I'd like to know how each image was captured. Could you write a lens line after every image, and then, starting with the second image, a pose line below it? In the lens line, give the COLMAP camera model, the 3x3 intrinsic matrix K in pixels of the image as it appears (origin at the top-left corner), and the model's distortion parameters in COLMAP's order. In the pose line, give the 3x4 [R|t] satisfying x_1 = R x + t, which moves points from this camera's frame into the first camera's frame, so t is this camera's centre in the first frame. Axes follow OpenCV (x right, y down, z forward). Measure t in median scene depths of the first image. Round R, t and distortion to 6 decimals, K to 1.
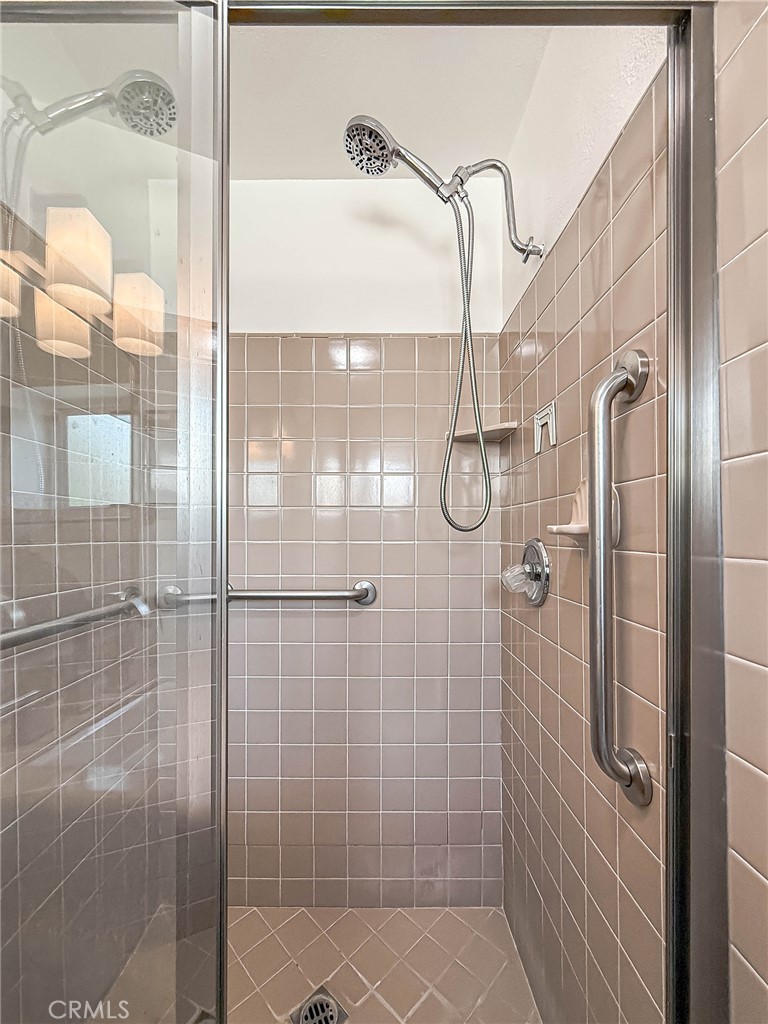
lens RADIAL K [[416.6, 0, 385.5], [0, 416.6, 543.7], [0, 0, 1]] dist [-0.002309, -0.000109]
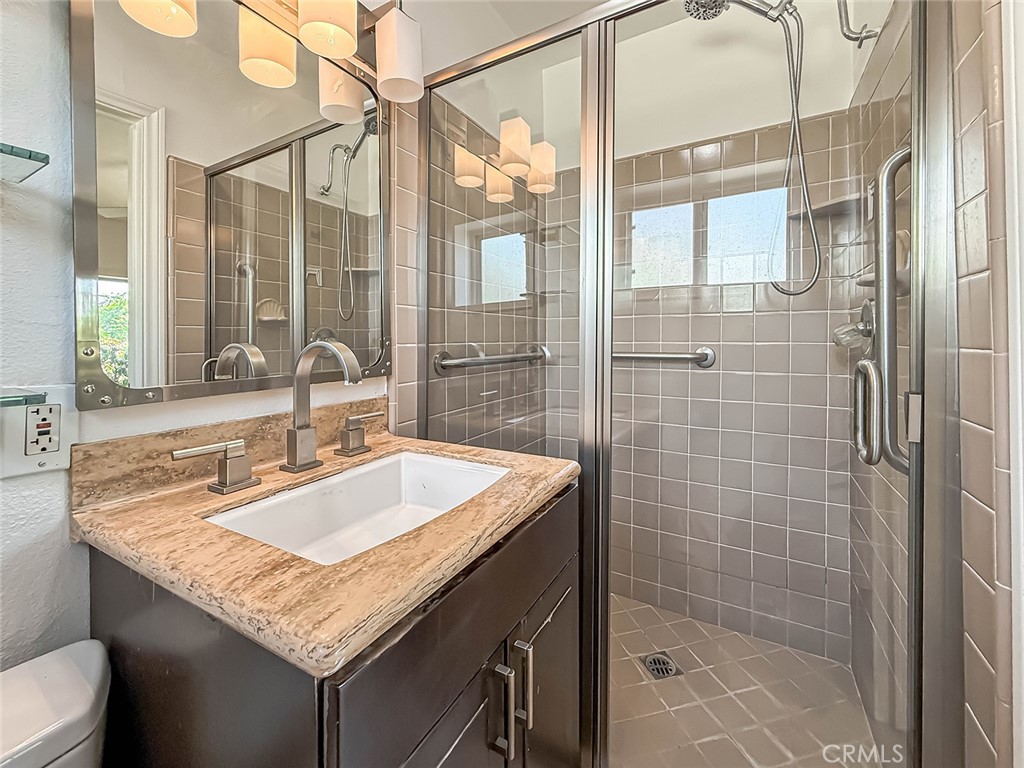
lens RADIAL K [[416.6, 0, 509.6], [0, 416.6, 345.4], [0, 0, 1]] dist [-0.002309, -0.000109]
pose [[0.860385, 0.005501, -0.509615, 0.096346], [-0.004041, 0.999984, 0.003973, 0.103202], [0.509629, -0.001359, 0.860393, -0.393783]]
